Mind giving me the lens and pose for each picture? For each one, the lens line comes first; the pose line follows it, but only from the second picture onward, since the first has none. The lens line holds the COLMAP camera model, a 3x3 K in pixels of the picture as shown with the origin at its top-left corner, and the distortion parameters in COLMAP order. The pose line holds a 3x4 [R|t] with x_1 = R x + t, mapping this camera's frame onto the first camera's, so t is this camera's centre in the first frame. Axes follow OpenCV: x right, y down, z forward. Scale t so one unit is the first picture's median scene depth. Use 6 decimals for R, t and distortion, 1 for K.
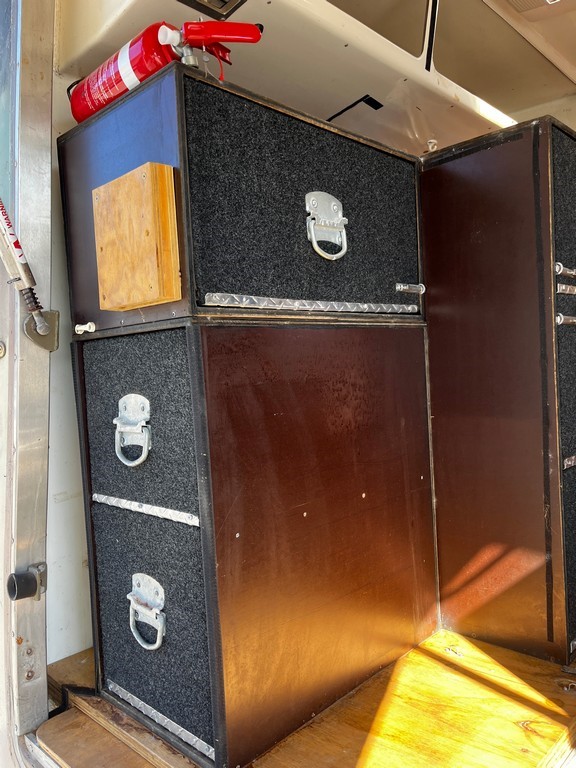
lens RADIAL K [[588.5, 0, 288.0], [0, 588.5, 384.0], [0, 0, 1]] dist [0.025886, -0.056214]
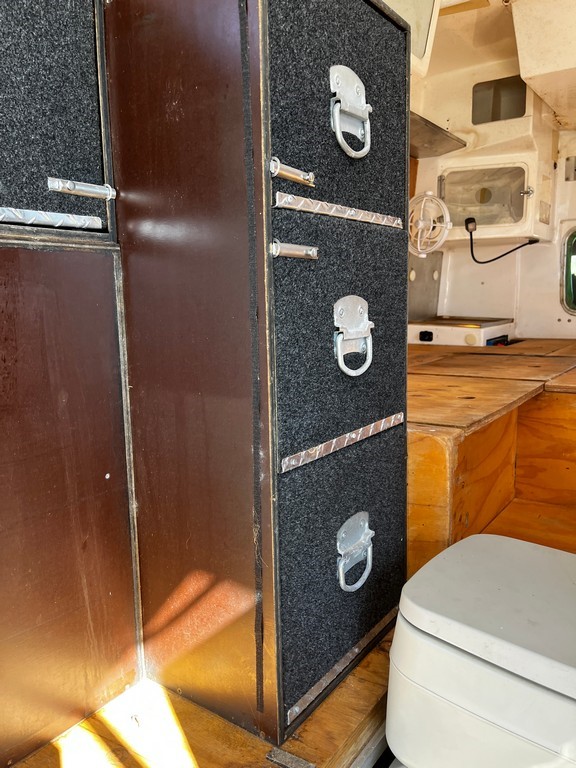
lens RADIAL K [[622.7, 0, 288.0], [0, 622.7, 384.0], [0, 0, 1]] dist [0.005311, -0.003184]
pose [[0.983430, 0.015069, 0.180663, 0.314383], [-0.033579, 0.994436, 0.099843, -0.027338], [-0.178154, -0.104255, 0.978464, 0.282260]]
